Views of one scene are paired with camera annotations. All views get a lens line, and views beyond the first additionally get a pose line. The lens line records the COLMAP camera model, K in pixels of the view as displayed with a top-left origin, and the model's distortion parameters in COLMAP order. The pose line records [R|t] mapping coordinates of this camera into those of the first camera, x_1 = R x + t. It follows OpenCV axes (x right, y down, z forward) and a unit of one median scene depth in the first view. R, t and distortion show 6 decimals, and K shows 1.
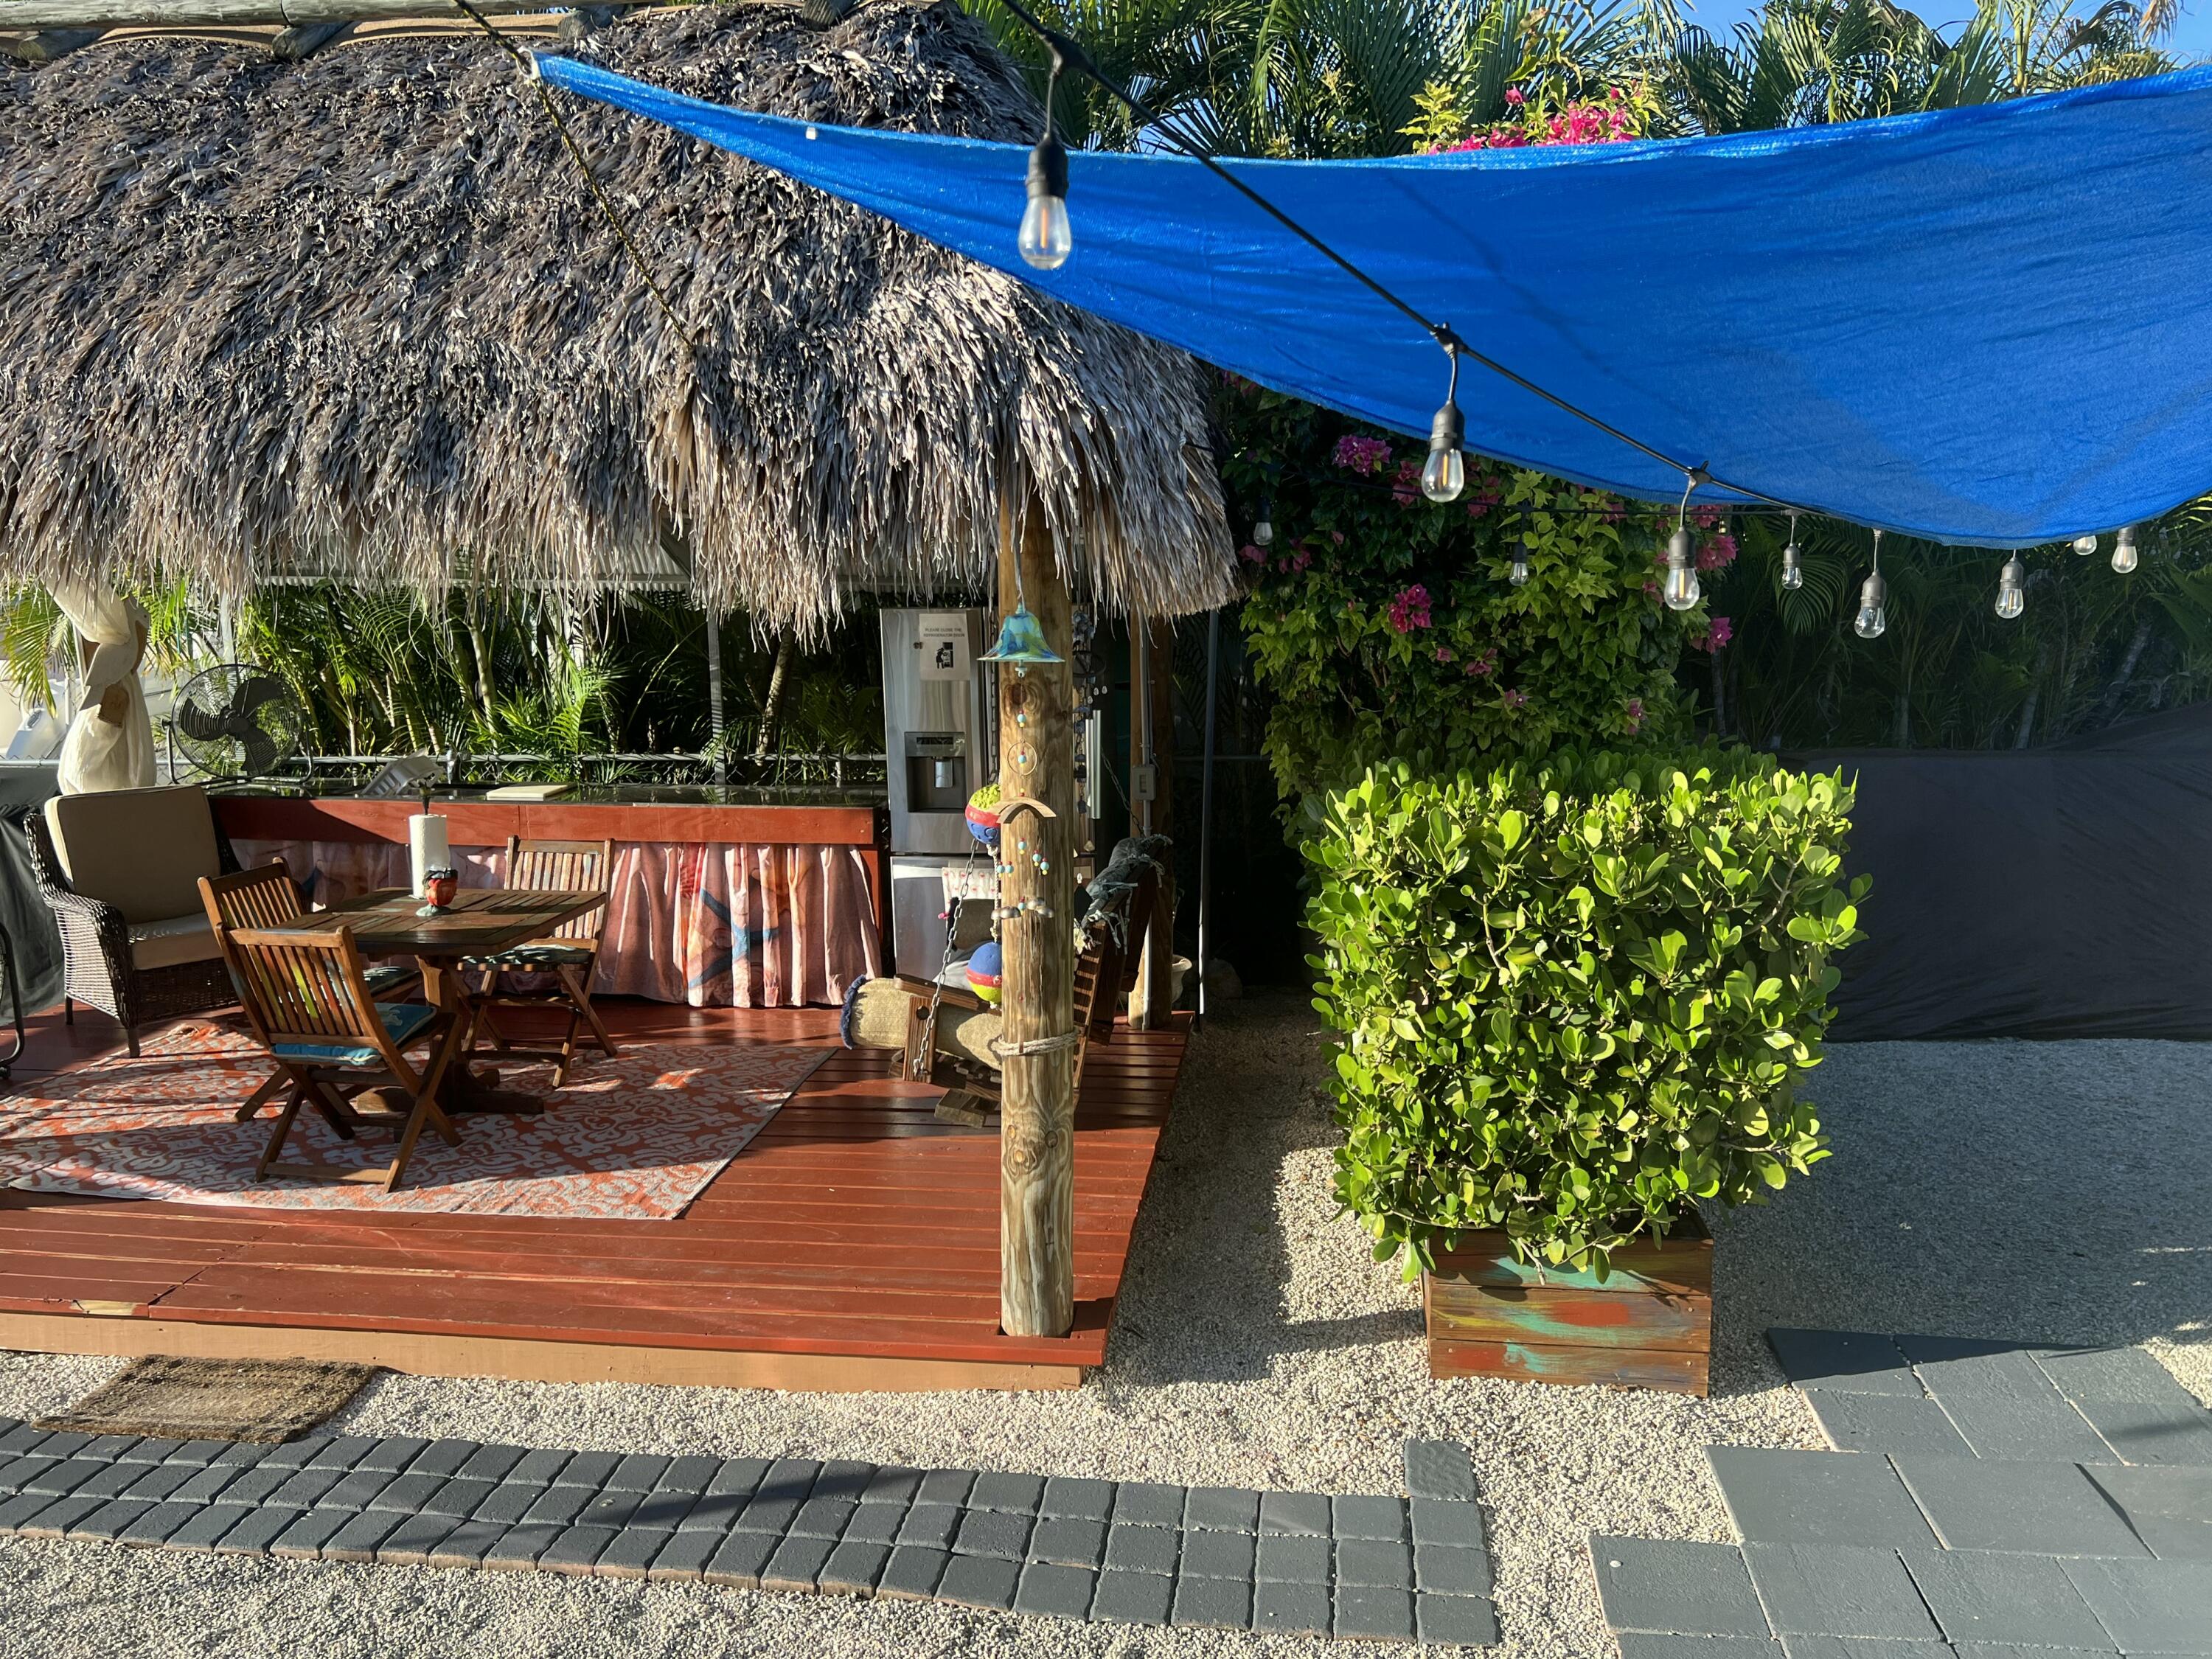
lens RADIAL K [[1691.6, 0, 1096.7], [0, 1691.6, 842.7], [0, 0, 1]] dist [0.062201, -0.075643]
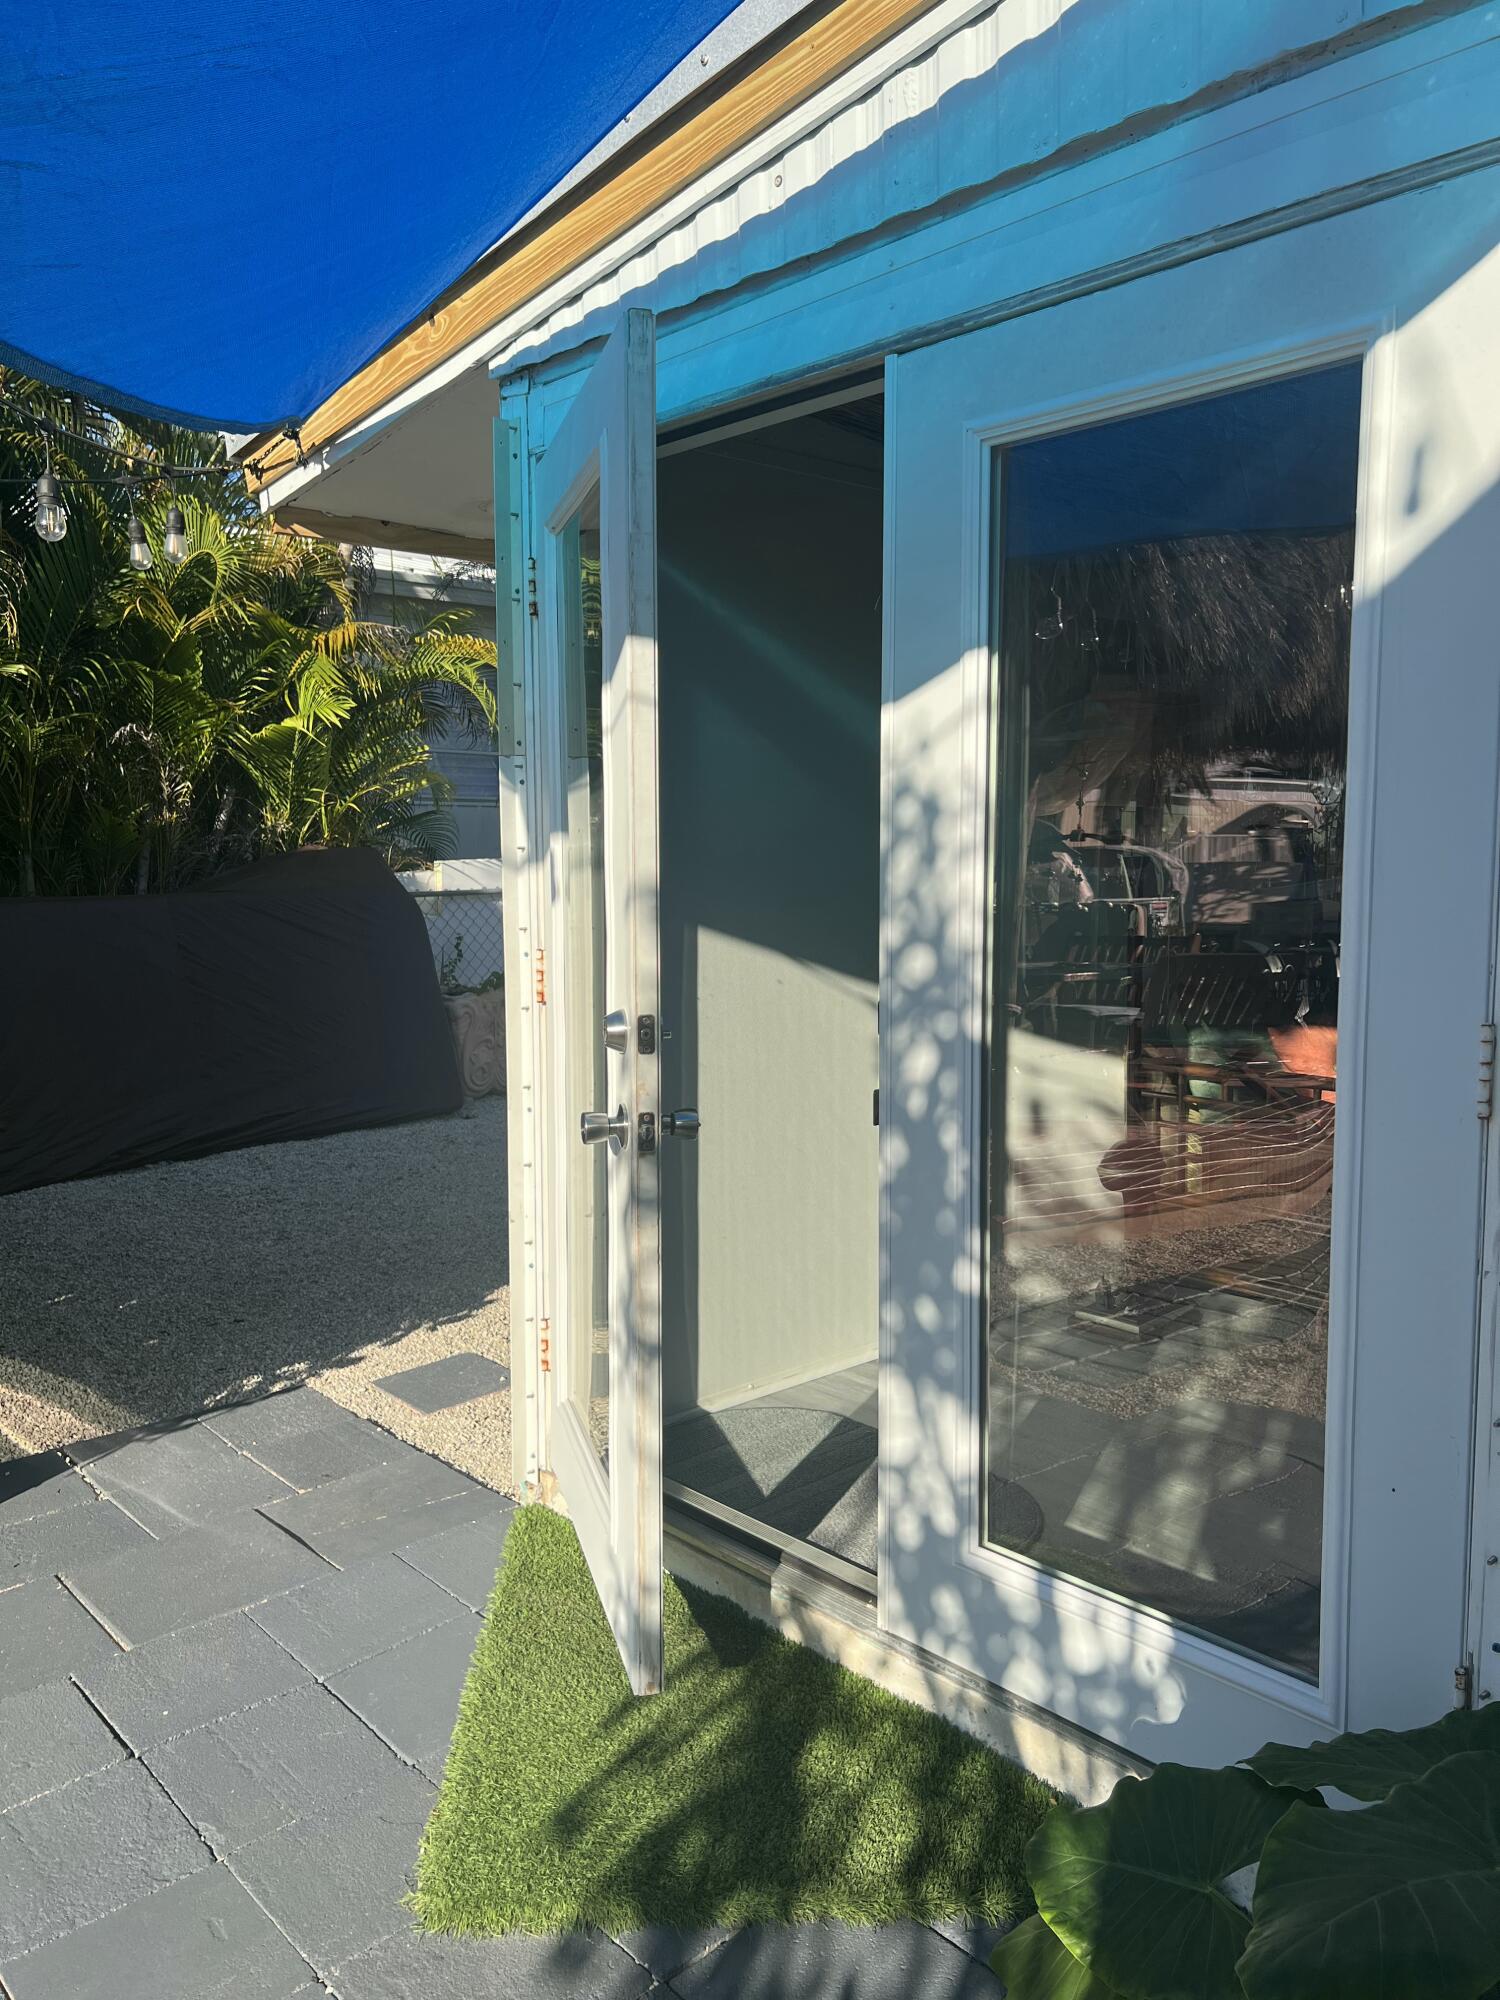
lens RADIAL K [[1529.5, 0, 741.5], [0, 1529.5, 1000.6], [0, 0, 1]] dist [0.062201, -0.075643]
pose [[0.653848, -0.084361, 0.751908, 0.068330], [0.121494, 0.992576, 0.005714, 0.059088], [-0.746808, 0.087616, 0.659243, 0.111469]]
